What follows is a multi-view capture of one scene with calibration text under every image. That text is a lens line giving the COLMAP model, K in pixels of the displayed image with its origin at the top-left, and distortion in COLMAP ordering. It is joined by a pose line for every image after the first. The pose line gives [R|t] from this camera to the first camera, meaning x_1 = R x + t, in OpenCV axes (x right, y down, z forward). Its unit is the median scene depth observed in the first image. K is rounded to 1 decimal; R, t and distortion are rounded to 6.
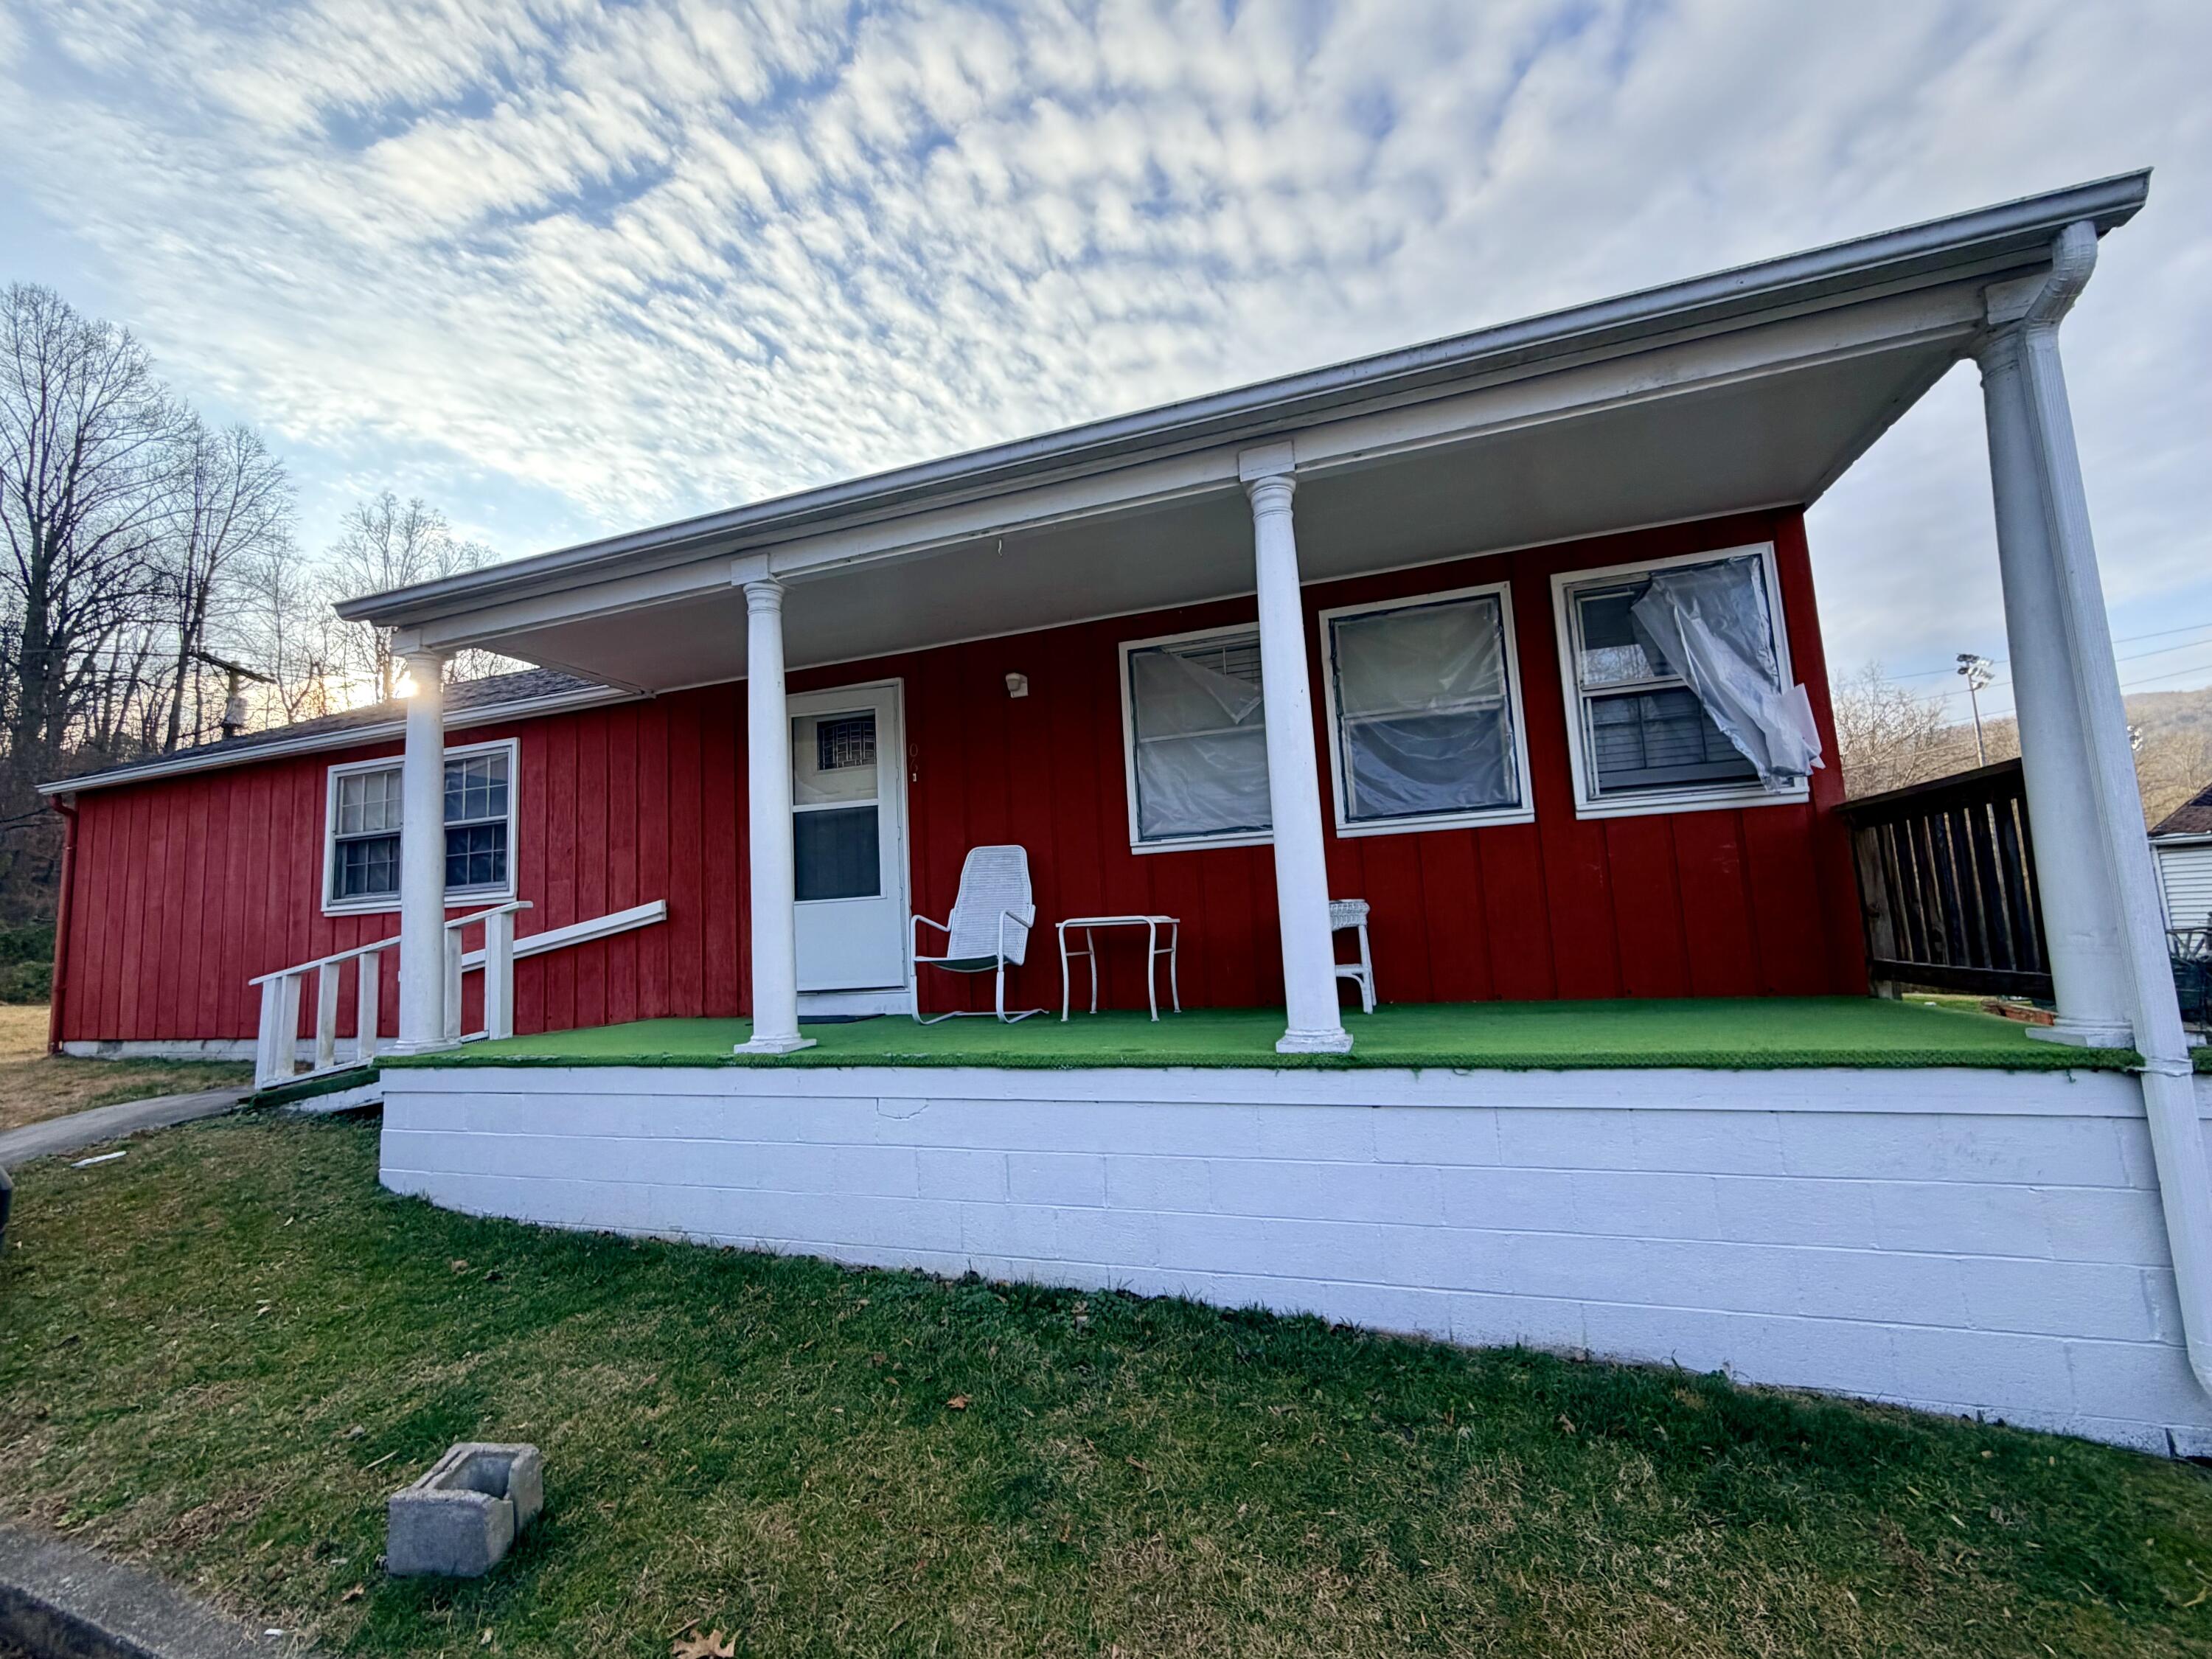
lens RADIAL K [[895.7, 0, 1103.6], [0, 895.7, 828.6], [0, 0, 1]] dist [0.000682, -0.000341]
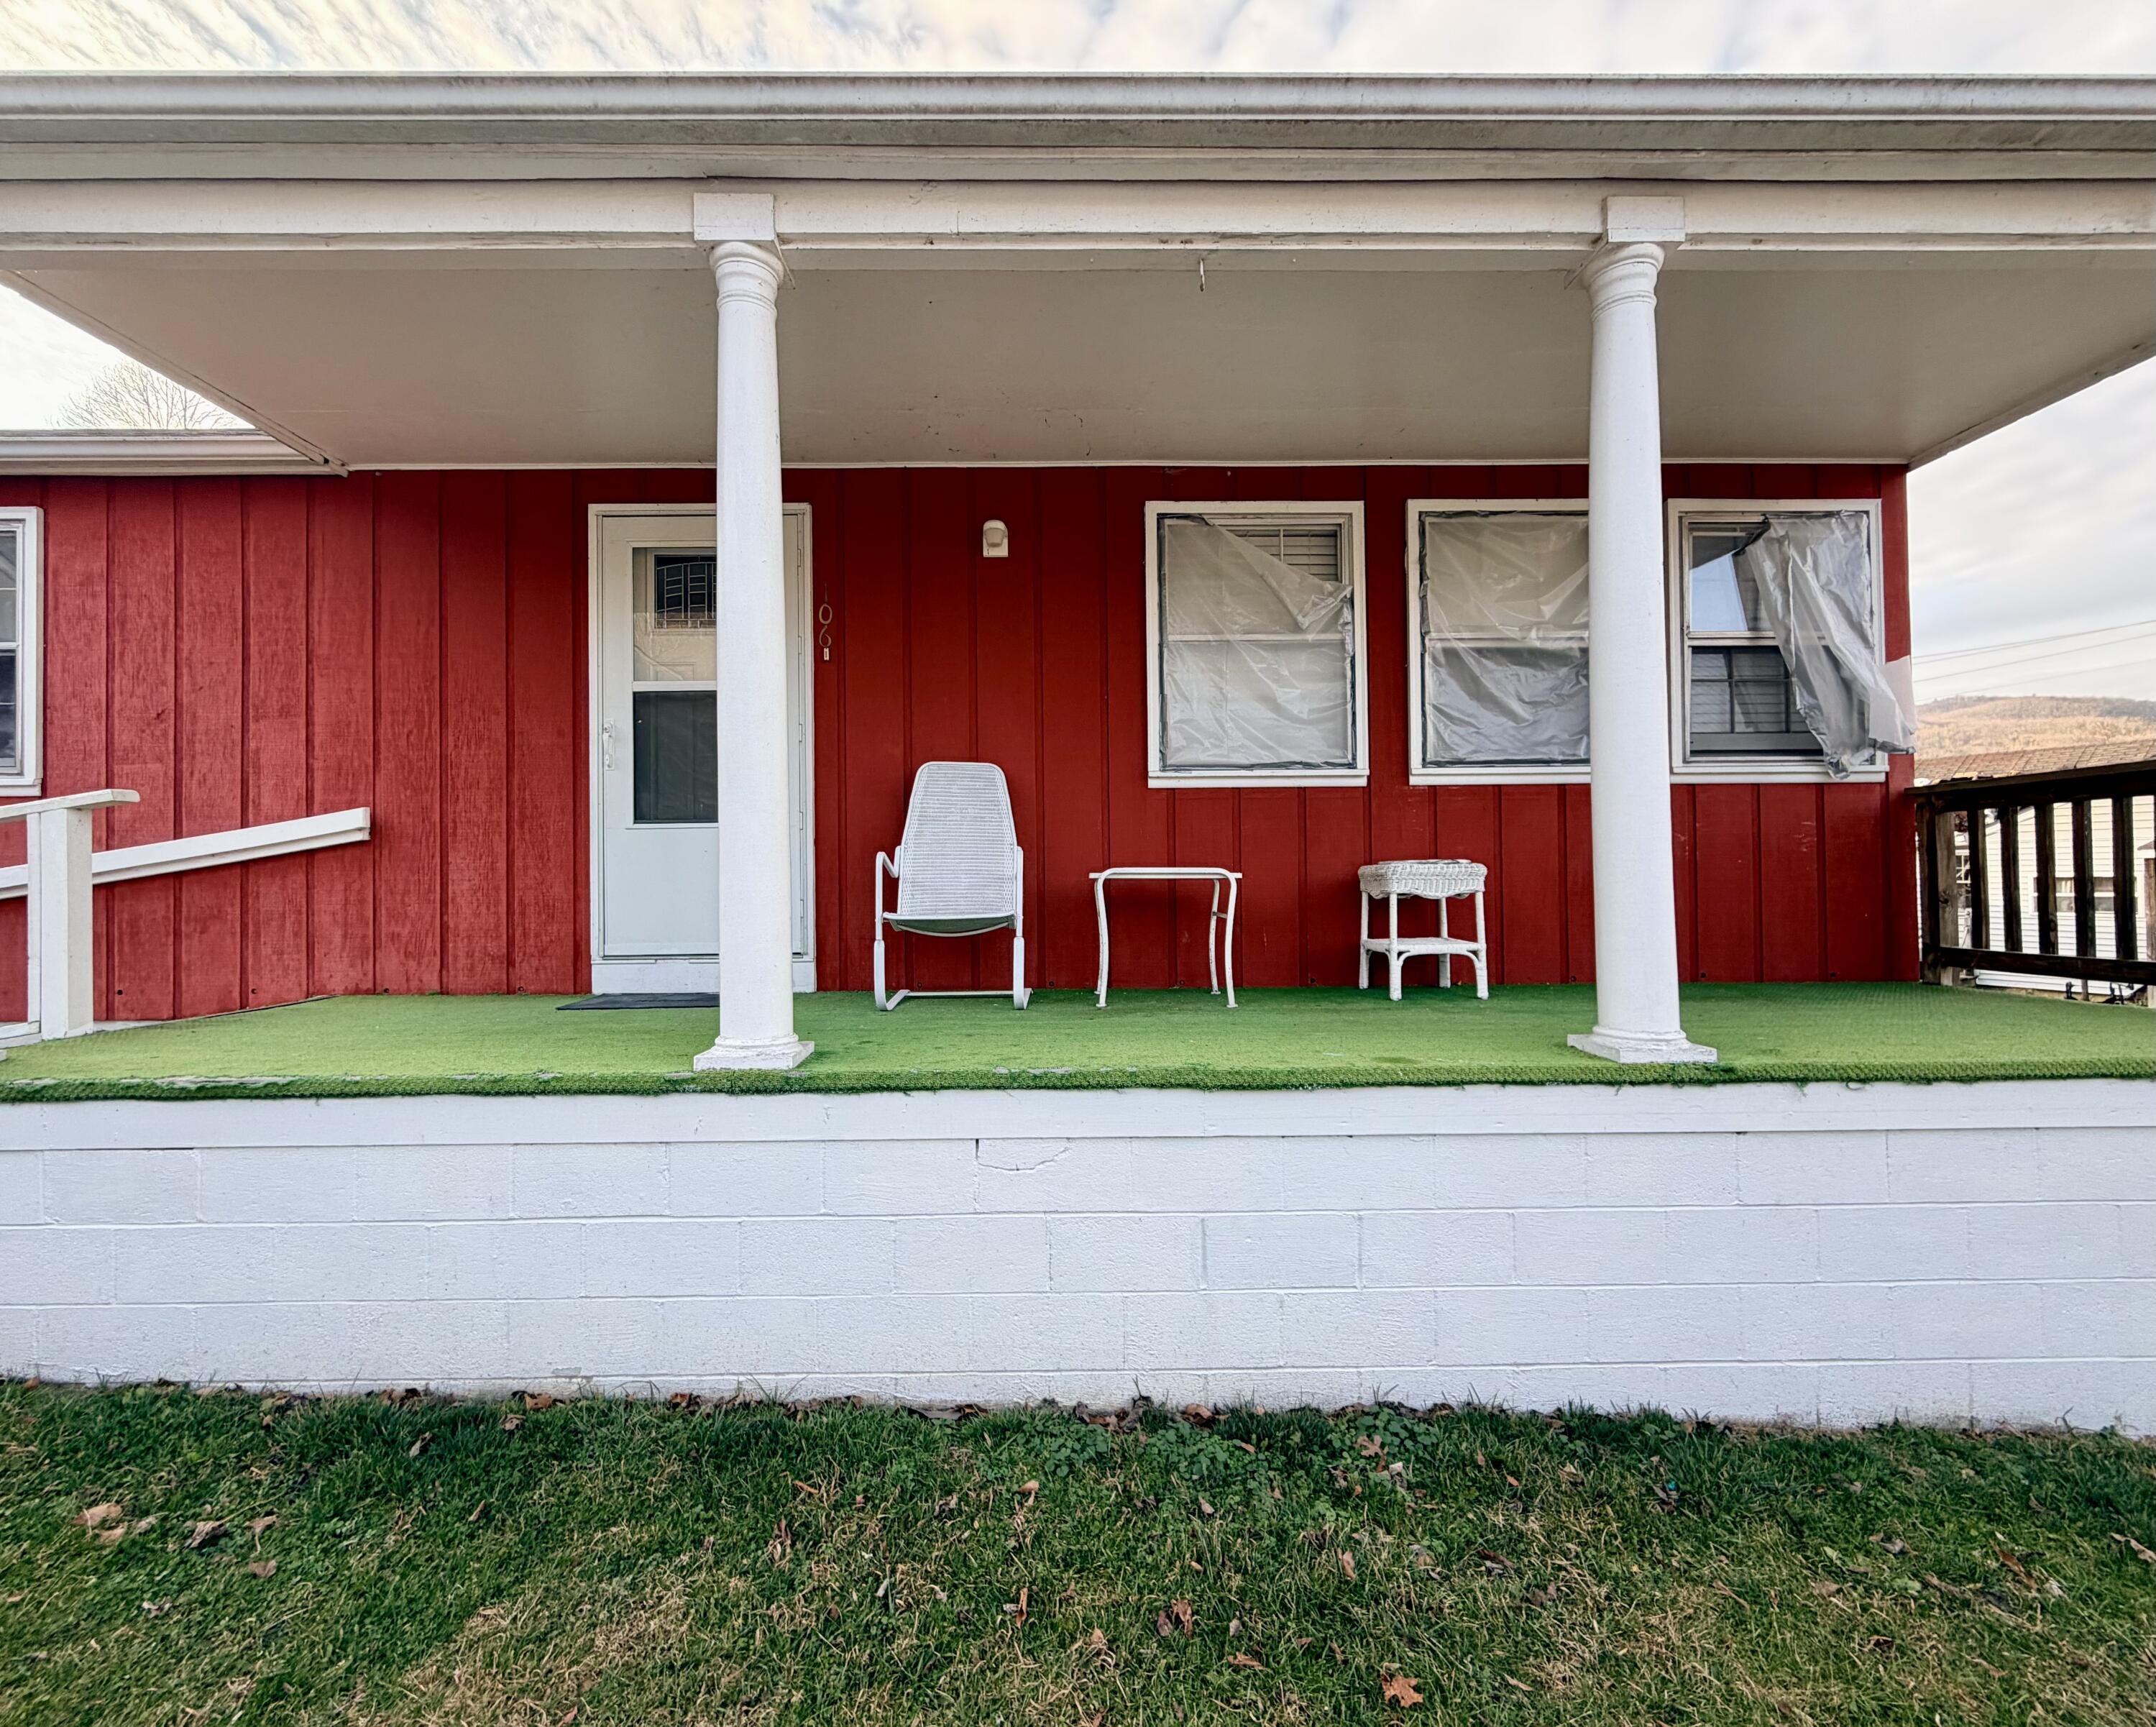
lens RADIAL K [[931.7, 0, 1078.3], [0, 931.7, 864.0], [0, 0, 1]] dist [-0.000368, 0.000344]
pose [[0.942412, 0.048313, 0.330948, -0.350091], [-0.075724, 0.994638, 0.070431, 0.052453], [-0.325770, -0.091436, 0.941017, 0.333328]]
